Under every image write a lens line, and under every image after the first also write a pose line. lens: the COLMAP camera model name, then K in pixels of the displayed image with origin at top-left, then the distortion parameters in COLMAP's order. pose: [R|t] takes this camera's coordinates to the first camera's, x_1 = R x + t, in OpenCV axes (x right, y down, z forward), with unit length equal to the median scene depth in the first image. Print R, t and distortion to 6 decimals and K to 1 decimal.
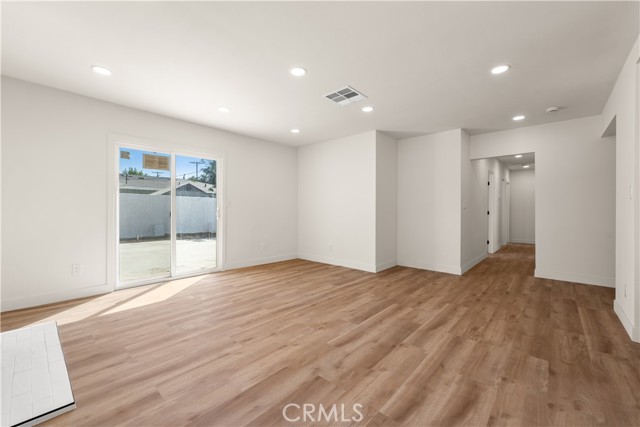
lens RADIAL K [[259.2, 0, 325.0], [0, 259.2, 214.8], [0, 0, 1]] dist [-0.000413, 0.000391]
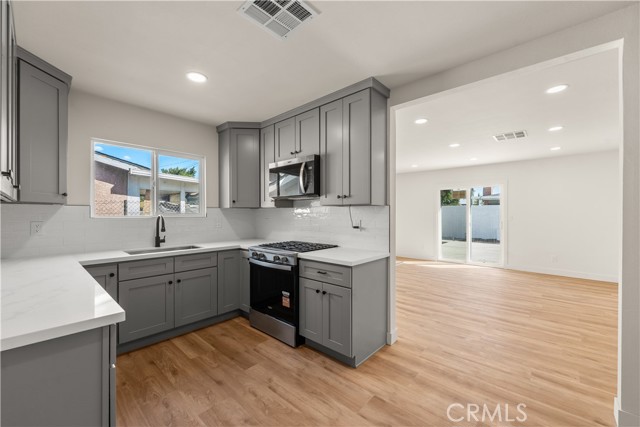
lens RADIAL K [[259.2, 0, 322.0], [0, 259.2, 215.5], [0, 0, 1]] dist [-0.000413, 0.000391]
pose [[-0.008884, -0.003846, -0.999953, 1.710033], [-0.022500, 0.999740, -0.003645, -0.057248], [0.999707, 0.022466, -0.008968, 0.129823]]
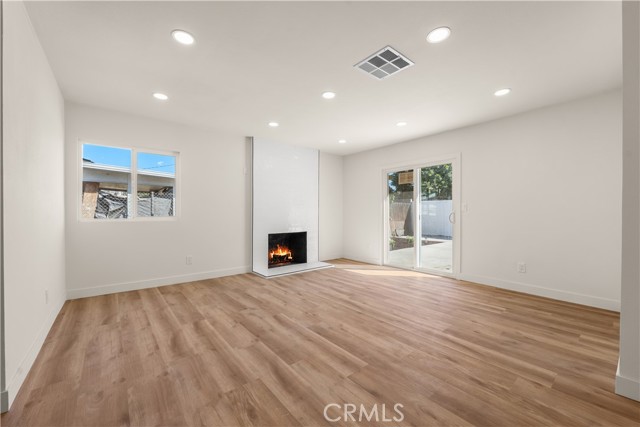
lens RADIAL K [[259.2, 0, 319.6], [0, 259.2, 213.3], [0, 0, 1]] dist [-0.000413, 0.000391]
pose [[-0.165383, -0.004831, -0.986218, 1.103832], [-0.021075, 0.999777, -0.001364, -0.016403], [0.986004, 0.020559, -0.165448, 1.204416]]
